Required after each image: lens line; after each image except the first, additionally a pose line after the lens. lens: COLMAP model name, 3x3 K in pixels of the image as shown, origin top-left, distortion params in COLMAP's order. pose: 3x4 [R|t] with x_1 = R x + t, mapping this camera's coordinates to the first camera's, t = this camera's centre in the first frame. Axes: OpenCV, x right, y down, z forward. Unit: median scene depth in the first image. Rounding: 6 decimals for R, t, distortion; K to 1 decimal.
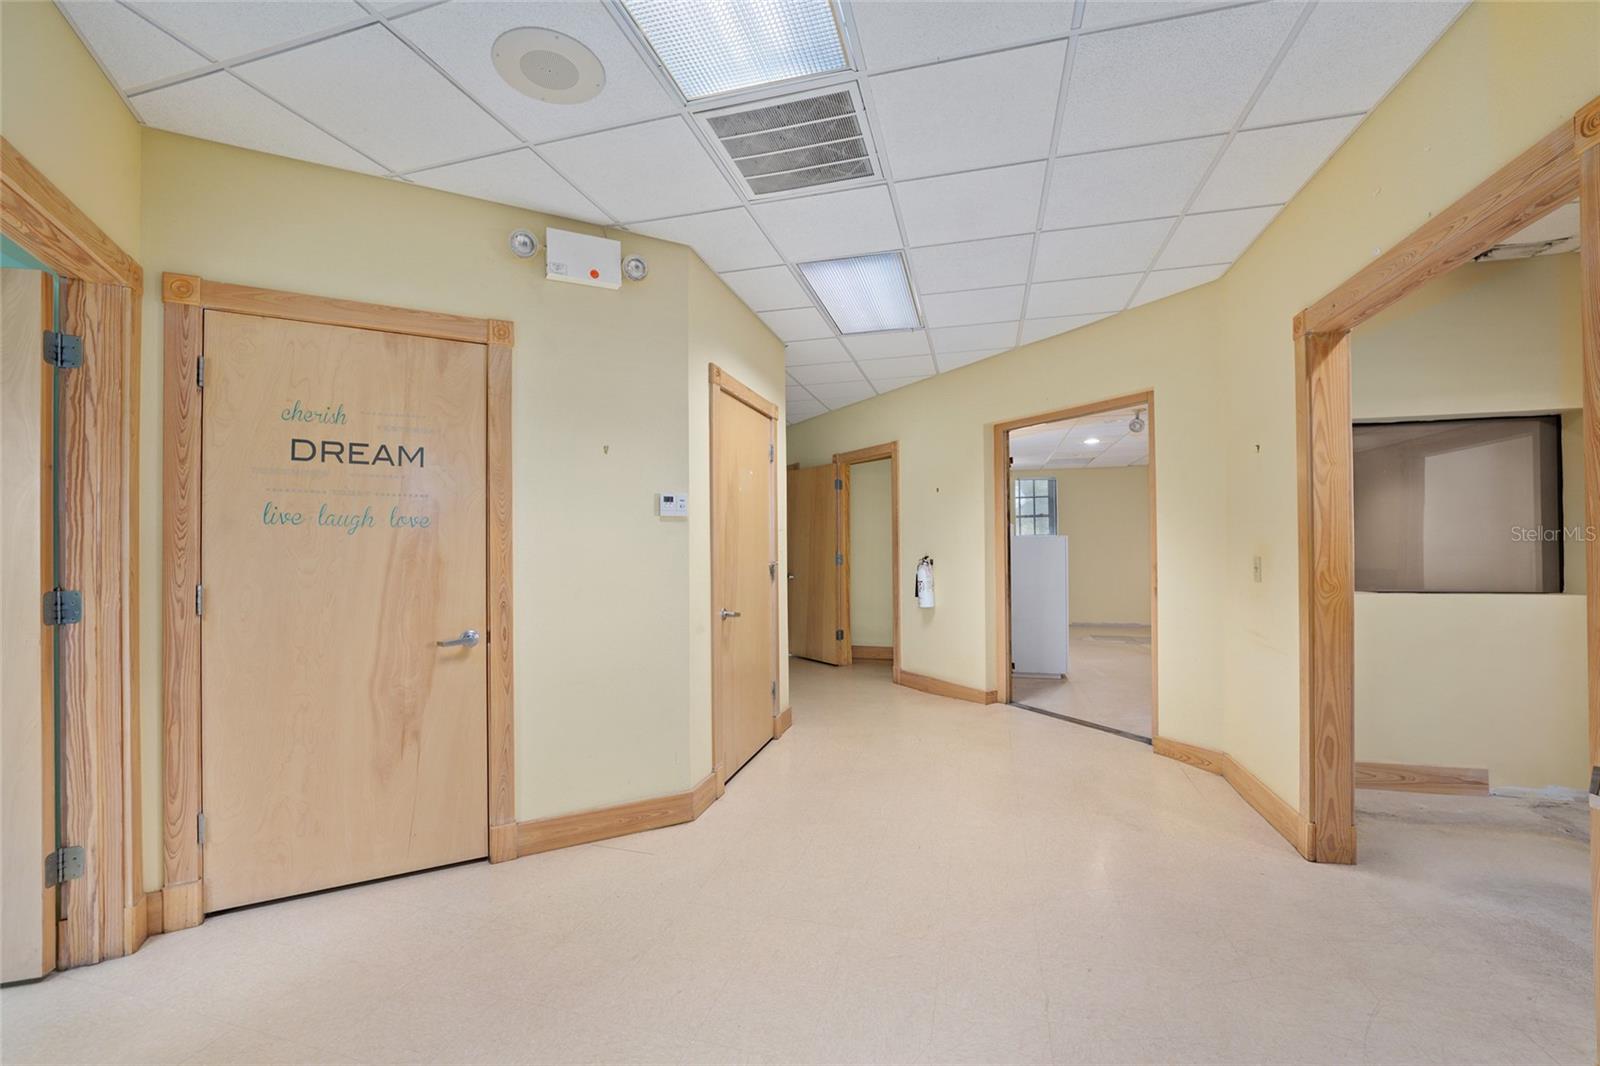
lens RADIAL K [[655.3, 0, 801.0], [0, 655.3, 541.9], [0, 0, 1]] dist [-0.029896, 0.006806]
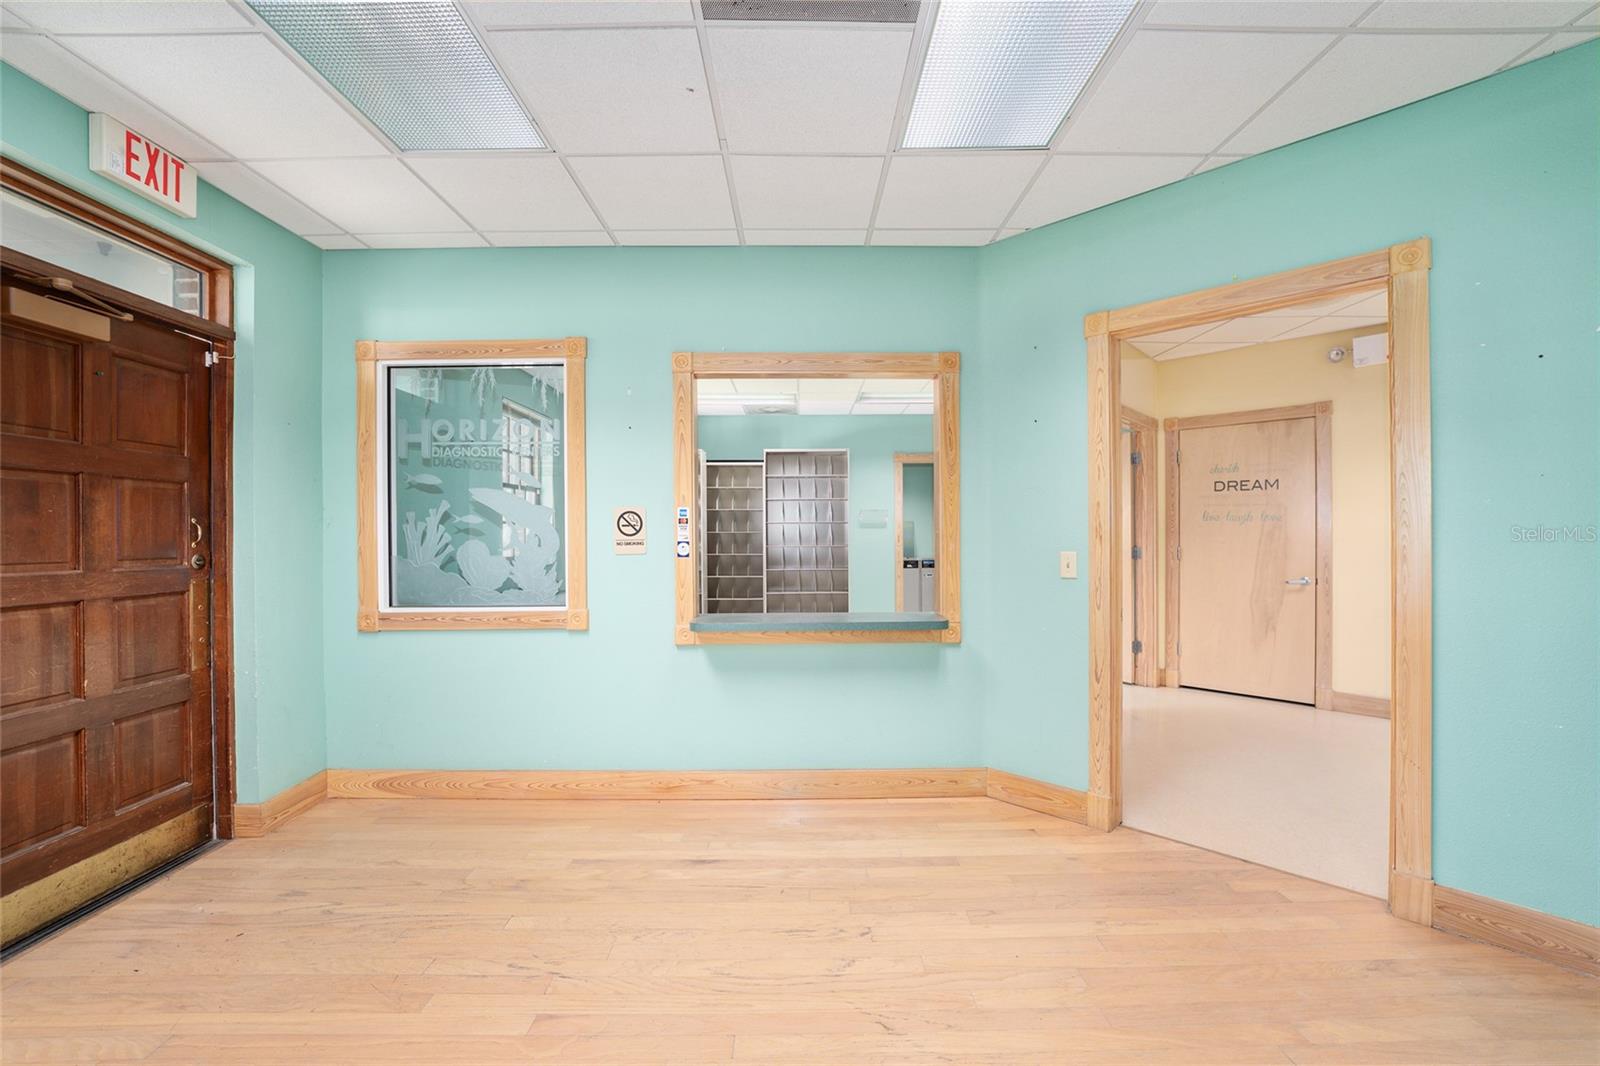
lens RADIAL K [[655.3, 0, 805.4], [0, 655.3, 532.8], [0, 0, 1]] dist [-0.029896, 0.006806]
pose [[0.276643, 0.005512, -0.960957, 0.810662], [0.008690, 0.999928, 0.008238, -0.014303], [0.960933, -0.010630, 0.276575, -0.814278]]
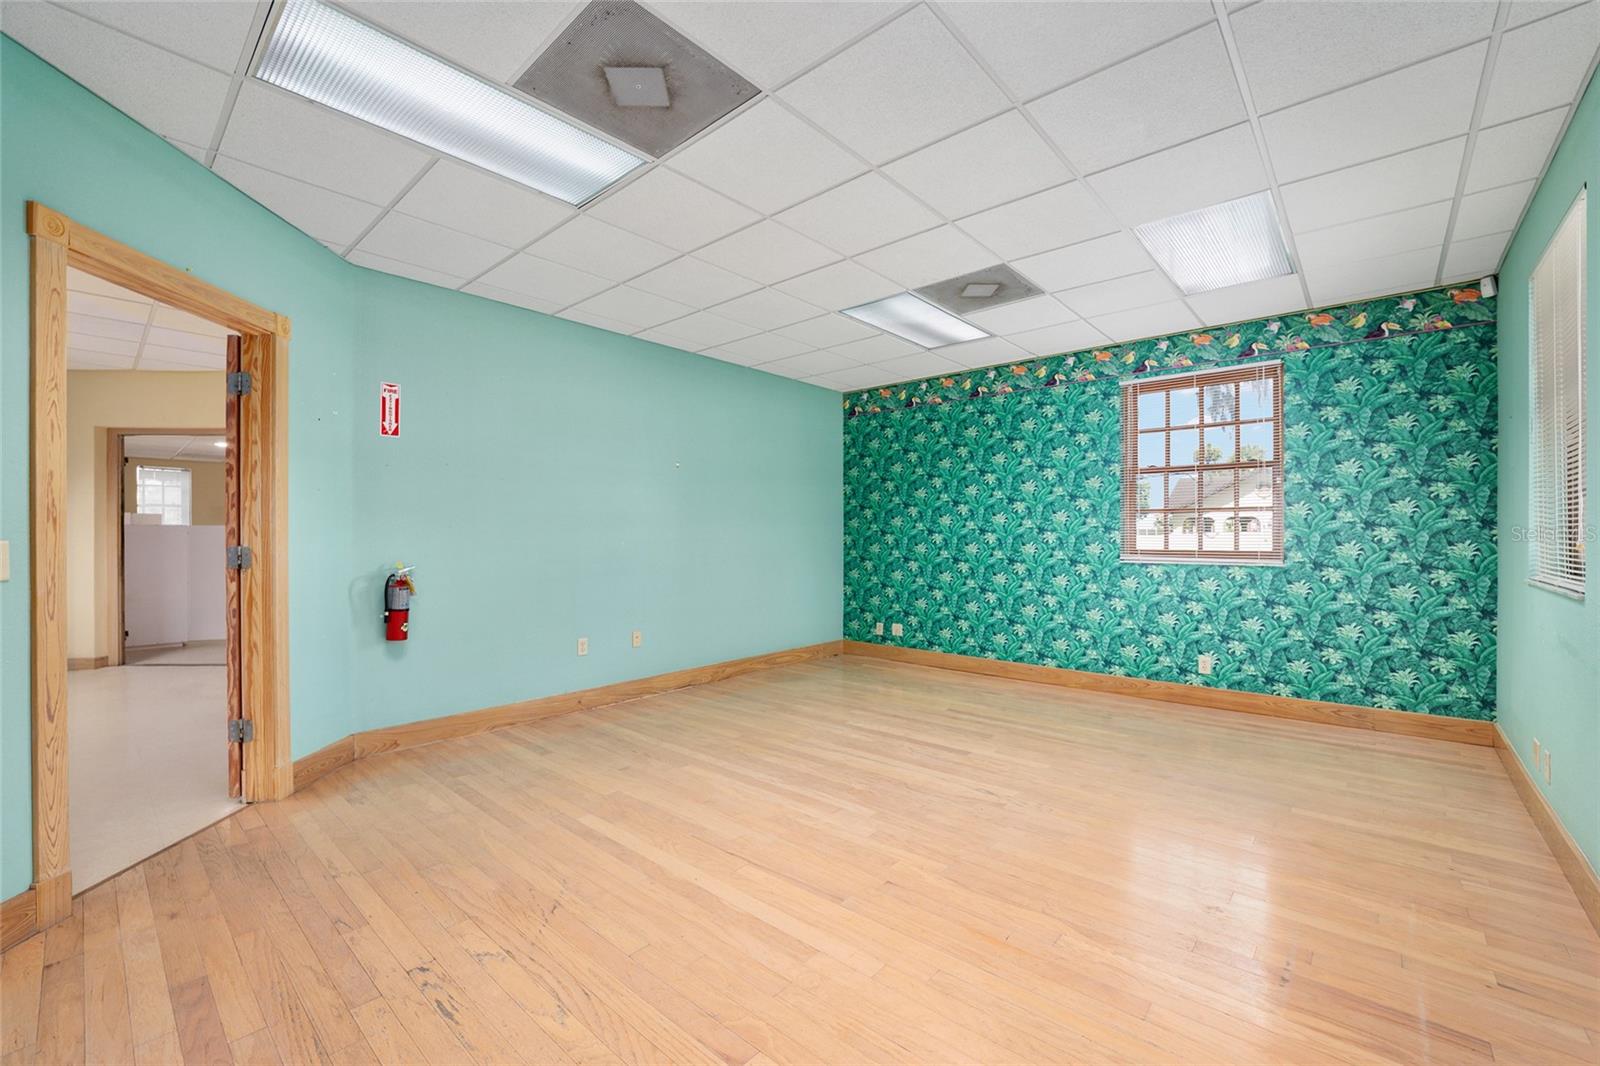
lens RADIAL K [[655.3, 0, 807.4], [0, 655.3, 539.0], [0, 0, 1]] dist [-0.029896, 0.006806]
pose [[0.439900, 0.003550, 0.898040, -0.331081], [-0.006338, 0.999980, -0.000848, 0.022374], [-0.898024, -0.005319, 0.439914, -1.183824]]
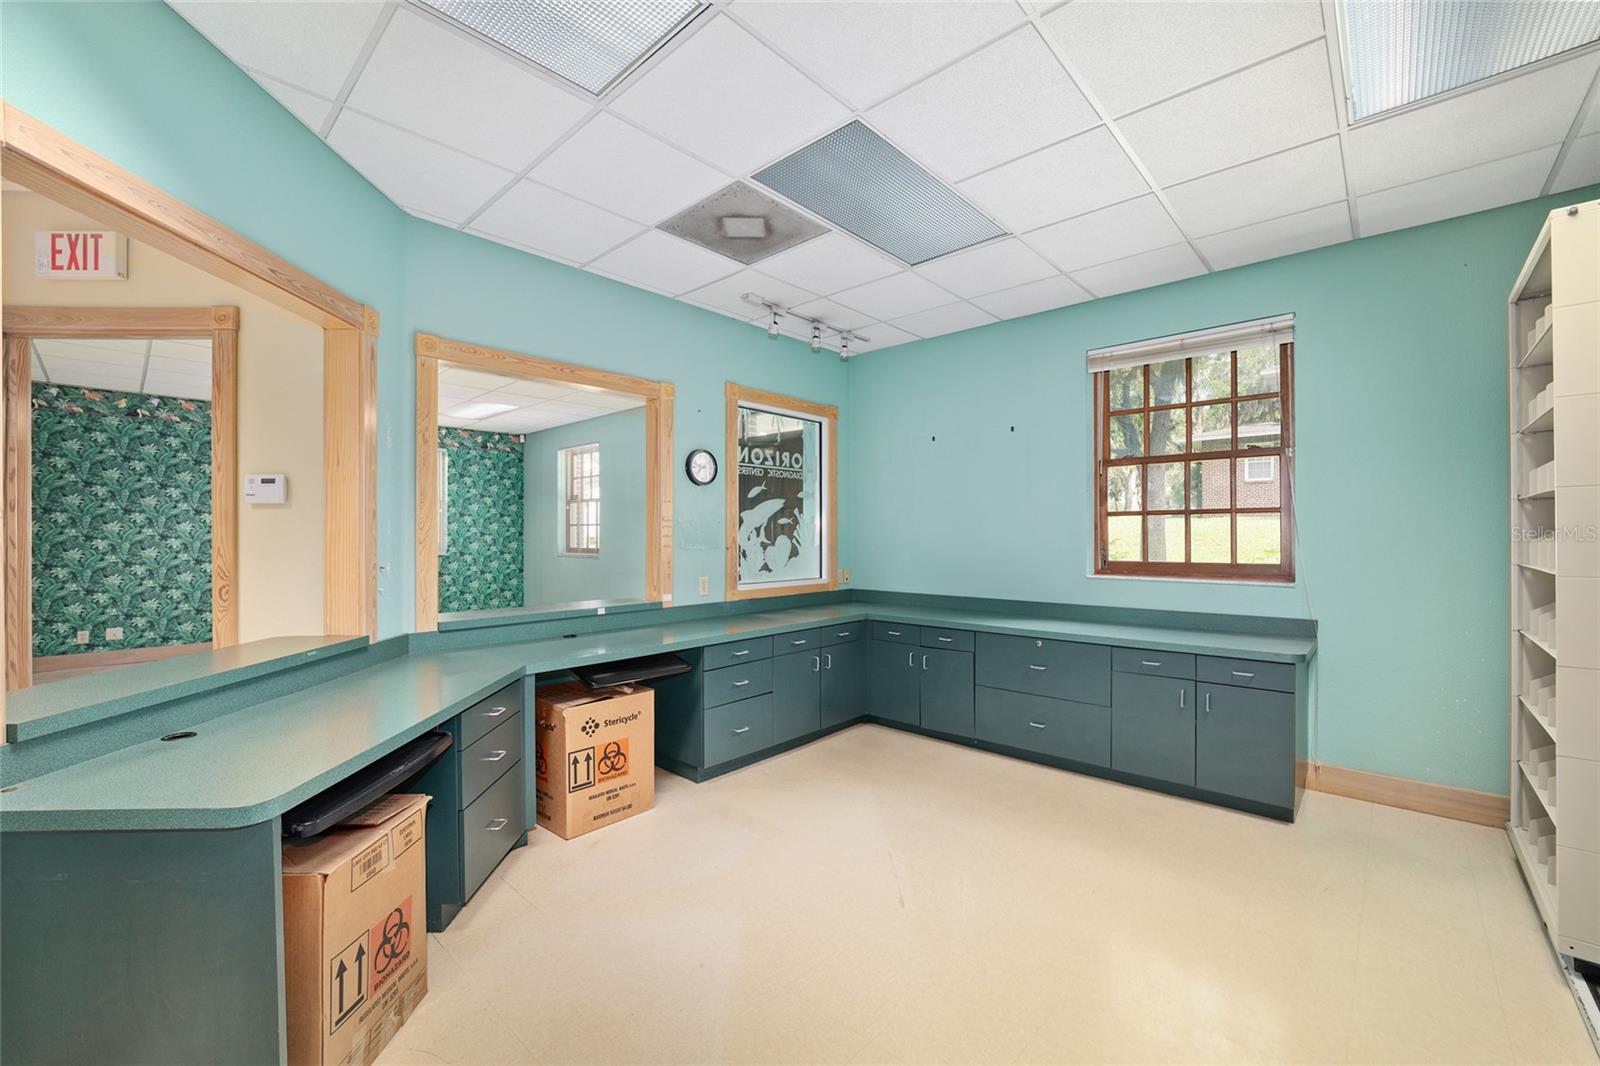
lens RADIAL K [[655.3, 0, 807.2], [0, 655.3, 536.8], [0, 0, 1]] dist [-0.029896, 0.006806]
pose [[-0.885089, 0.006538, 0.465376, -1.367719], [0.005394, 0.999978, -0.003790, 0.014607], [-0.465390, -0.000844, -0.885105, 0.425836]]
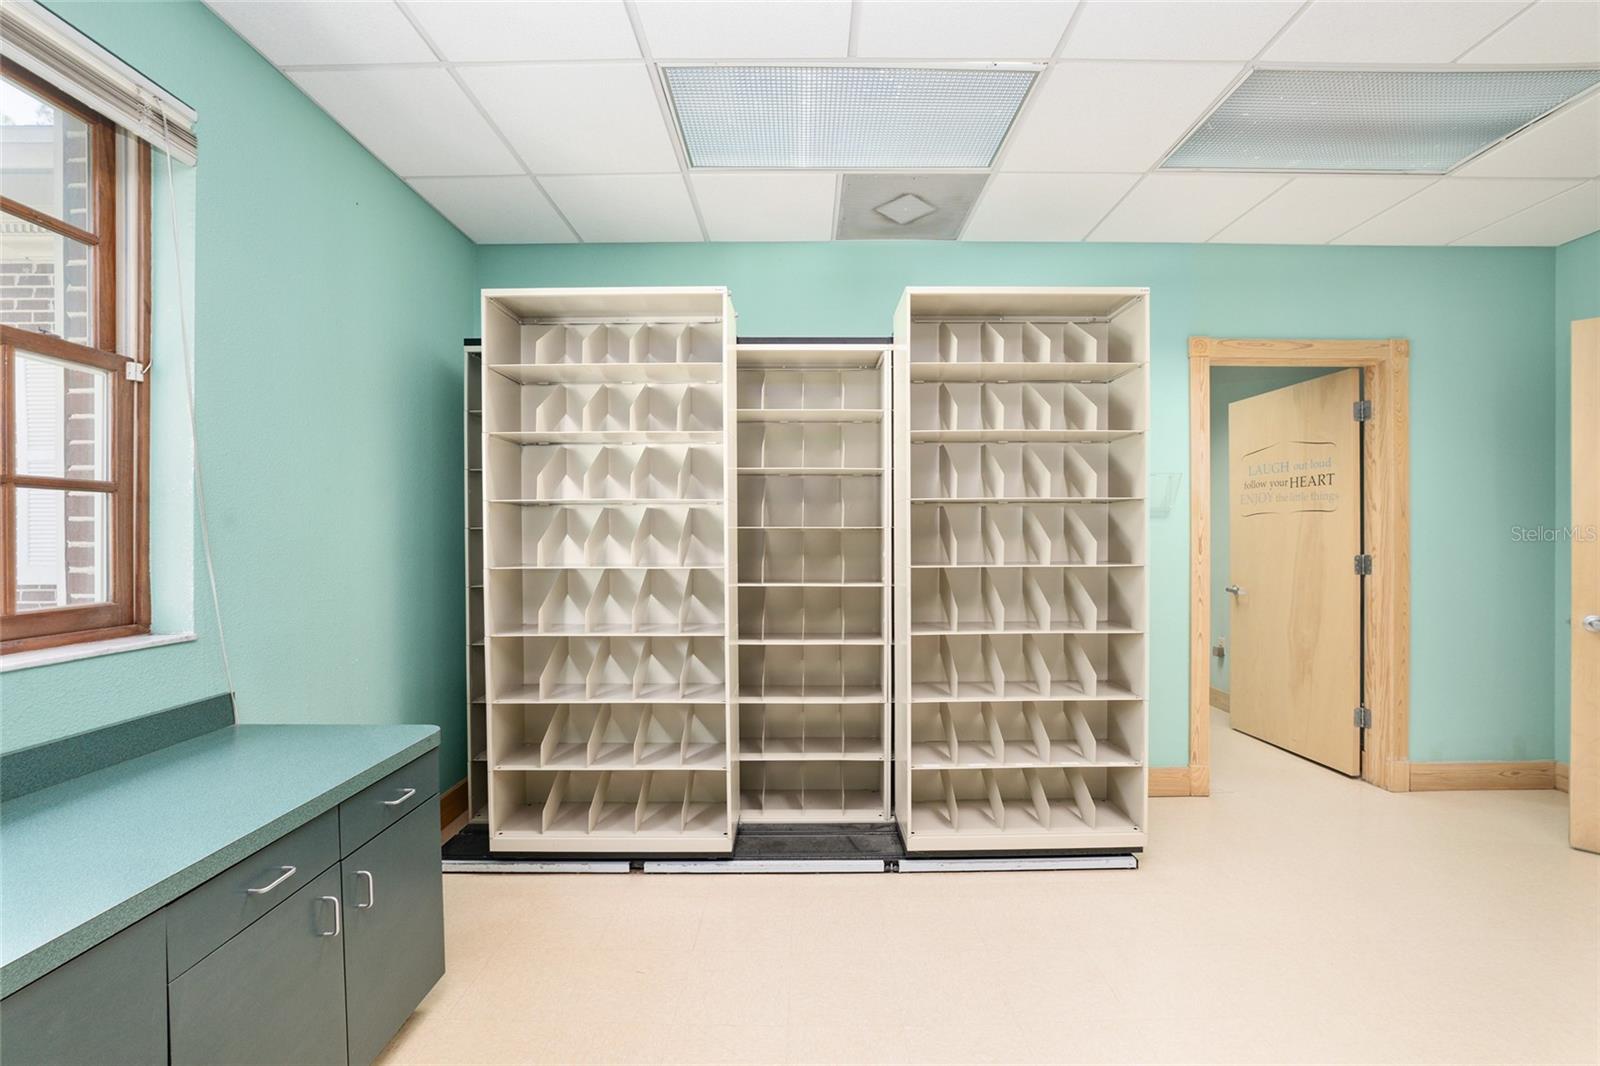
lens RADIAL K [[655.3, 0, 794.8], [0, 655.3, 541.7], [0, 0, 1]] dist [-0.029896, 0.006806]
pose [[0.272951, 0.015799, -0.961898, -0.856695], [0.006645, 0.999810, 0.018307, 0.006168], [0.962005, -0.011388, 0.272794, -0.663455]]
